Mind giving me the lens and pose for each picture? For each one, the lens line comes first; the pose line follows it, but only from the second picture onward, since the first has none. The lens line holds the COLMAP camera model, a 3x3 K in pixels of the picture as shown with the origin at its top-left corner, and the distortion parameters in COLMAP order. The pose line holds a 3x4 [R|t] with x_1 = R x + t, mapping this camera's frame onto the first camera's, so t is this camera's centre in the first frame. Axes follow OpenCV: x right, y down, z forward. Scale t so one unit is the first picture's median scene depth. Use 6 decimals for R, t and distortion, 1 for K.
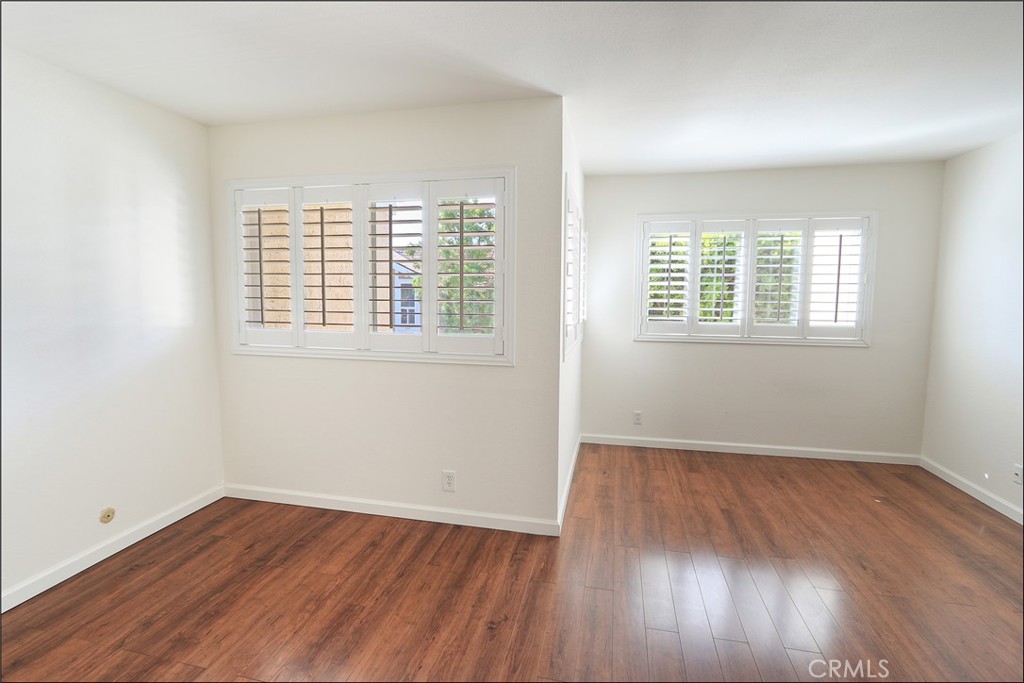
lens RADIAL K [[480.8, 0, 507.8], [0, 480.8, 339.6], [0, 0, 1]] dist [-0.020315, 0.002662]
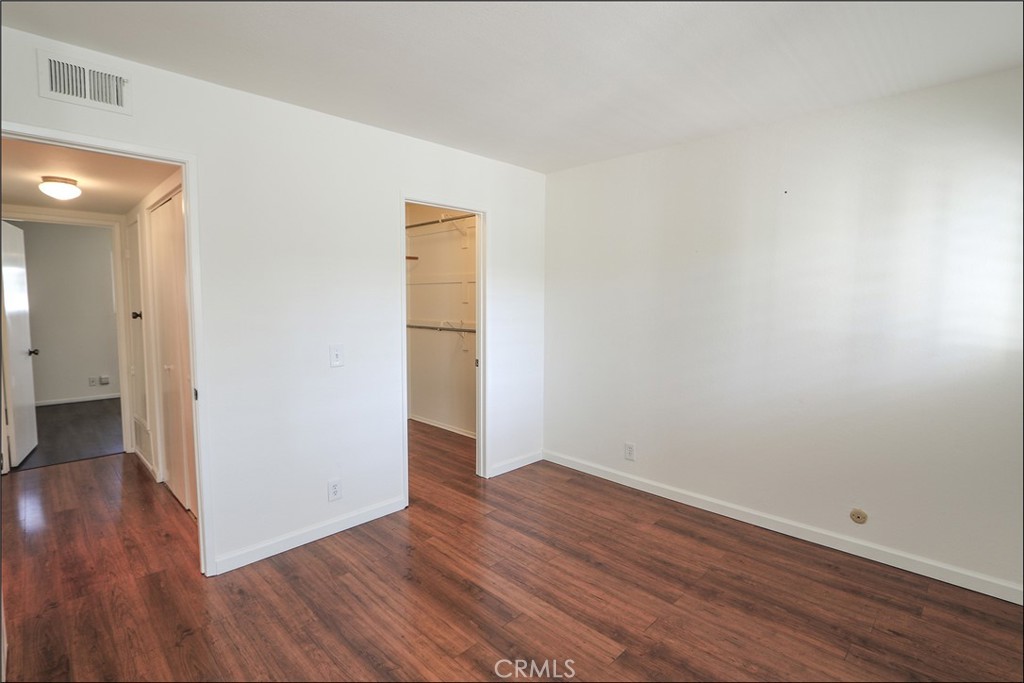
lens RADIAL K [[480.8, 0, 507.0], [0, 480.8, 338.5], [0, 0, 1]] dist [-0.020315, 0.002662]
pose [[-0.524260, 0.064334, -0.849124, 0.452783], [-0.091524, 0.987109, 0.131296, -0.089299], [0.846625, 0.146548, -0.511614, 0.863849]]
